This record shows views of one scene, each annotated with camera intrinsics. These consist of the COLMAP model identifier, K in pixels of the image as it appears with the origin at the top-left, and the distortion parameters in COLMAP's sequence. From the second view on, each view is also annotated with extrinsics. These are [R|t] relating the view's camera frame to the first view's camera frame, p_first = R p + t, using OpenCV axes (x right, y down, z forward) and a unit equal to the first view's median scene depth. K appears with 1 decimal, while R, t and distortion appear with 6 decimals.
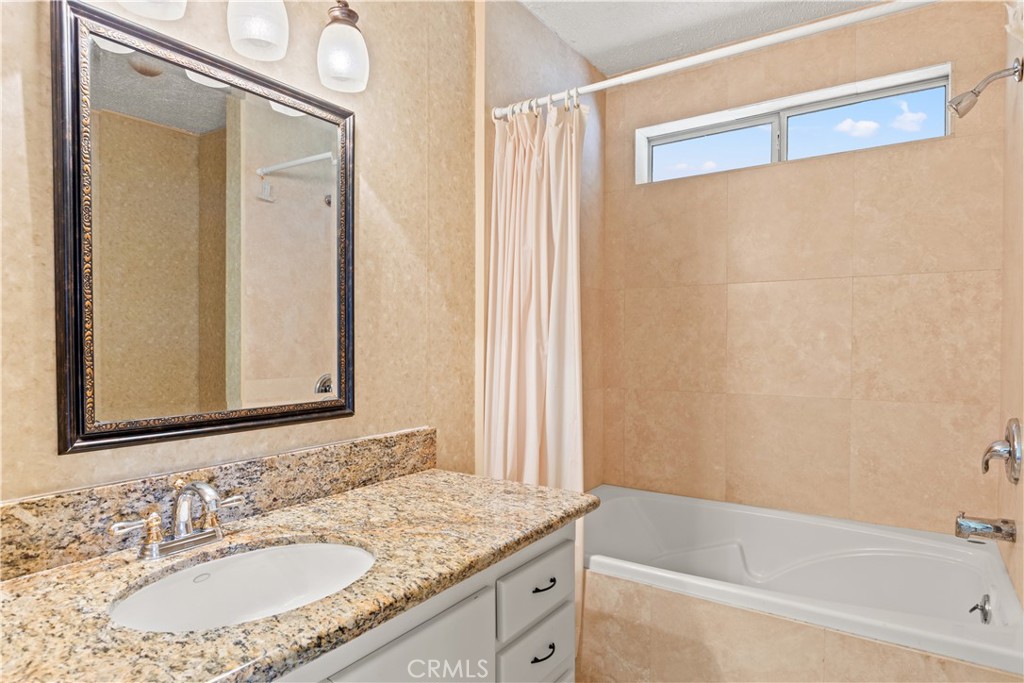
lens RADIAL K [[584.2, 0, 512.3], [0, 584.2, 350.0], [0, 0, 1]] dist [-0.000343, -0.001133]
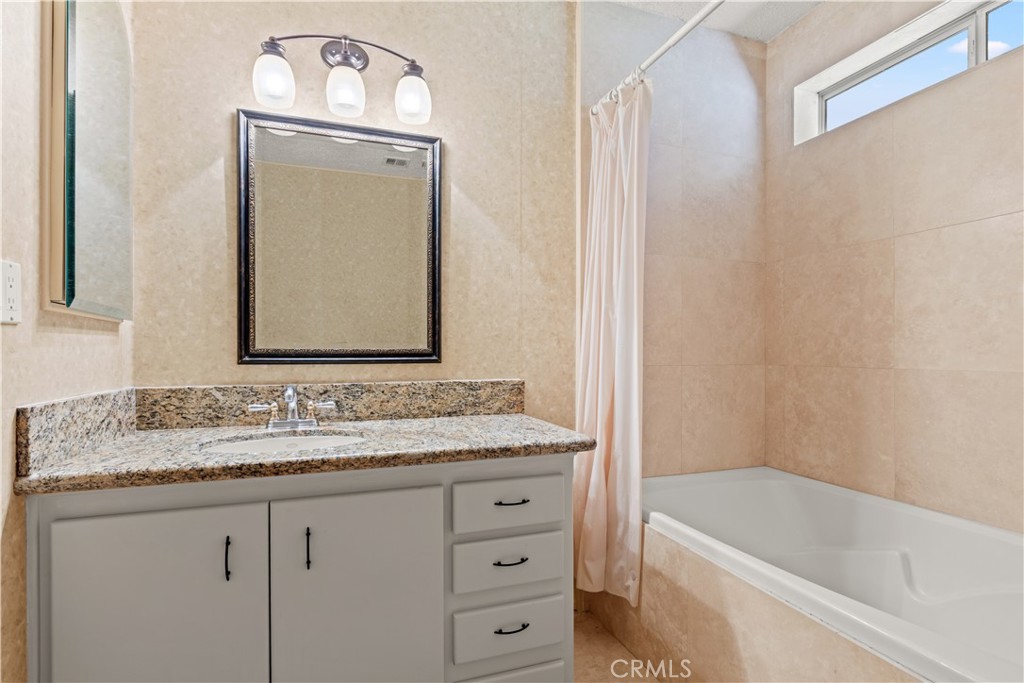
lens RADIAL K [[503.4, 0, 511.6], [0, 503.4, 344.5], [0, 0, 1]] dist [-0.005209, 0.002914]
pose [[0.811036, -0.004511, -0.584979, 0.466744], [-0.010404, 0.999701, -0.022134, 0.083562], [0.584904, 0.024037, 0.810746, 0.138981]]
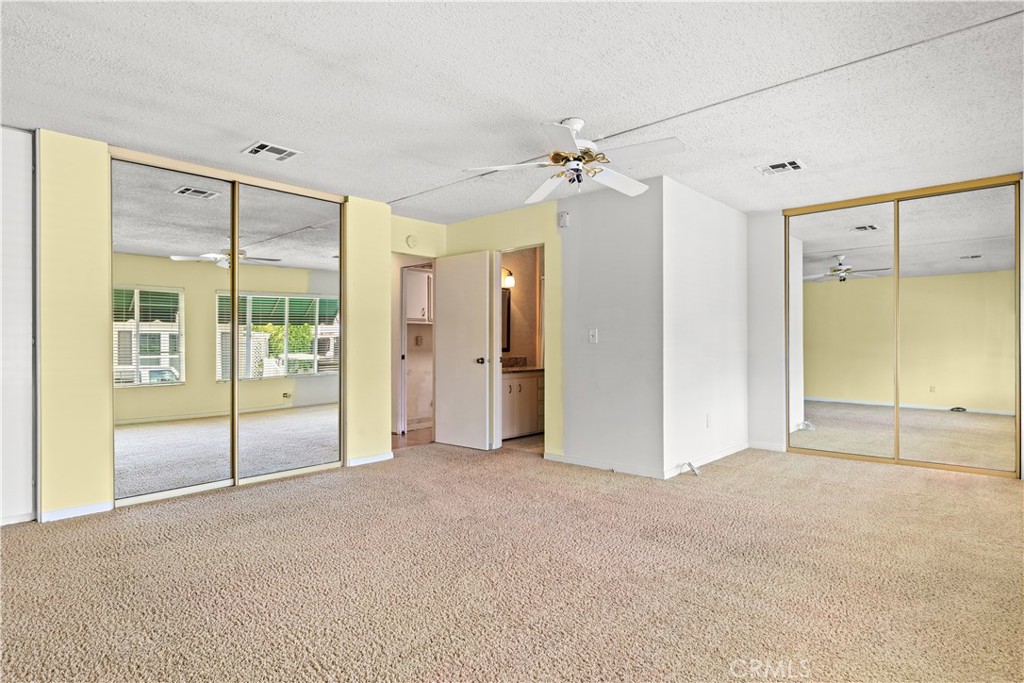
lens RADIAL K [[546.8, 0, 512.0], [0, 546.8, 340.2], [0, 0, 1]] dist [0.002417, 0.000342]
pose [[0.990296, 0.003658, -0.138924, 0.316747], [-0.005989, 0.999848, -0.016364, 0.080689], [0.138843, 0.017038, 0.990168, -2.961566]]
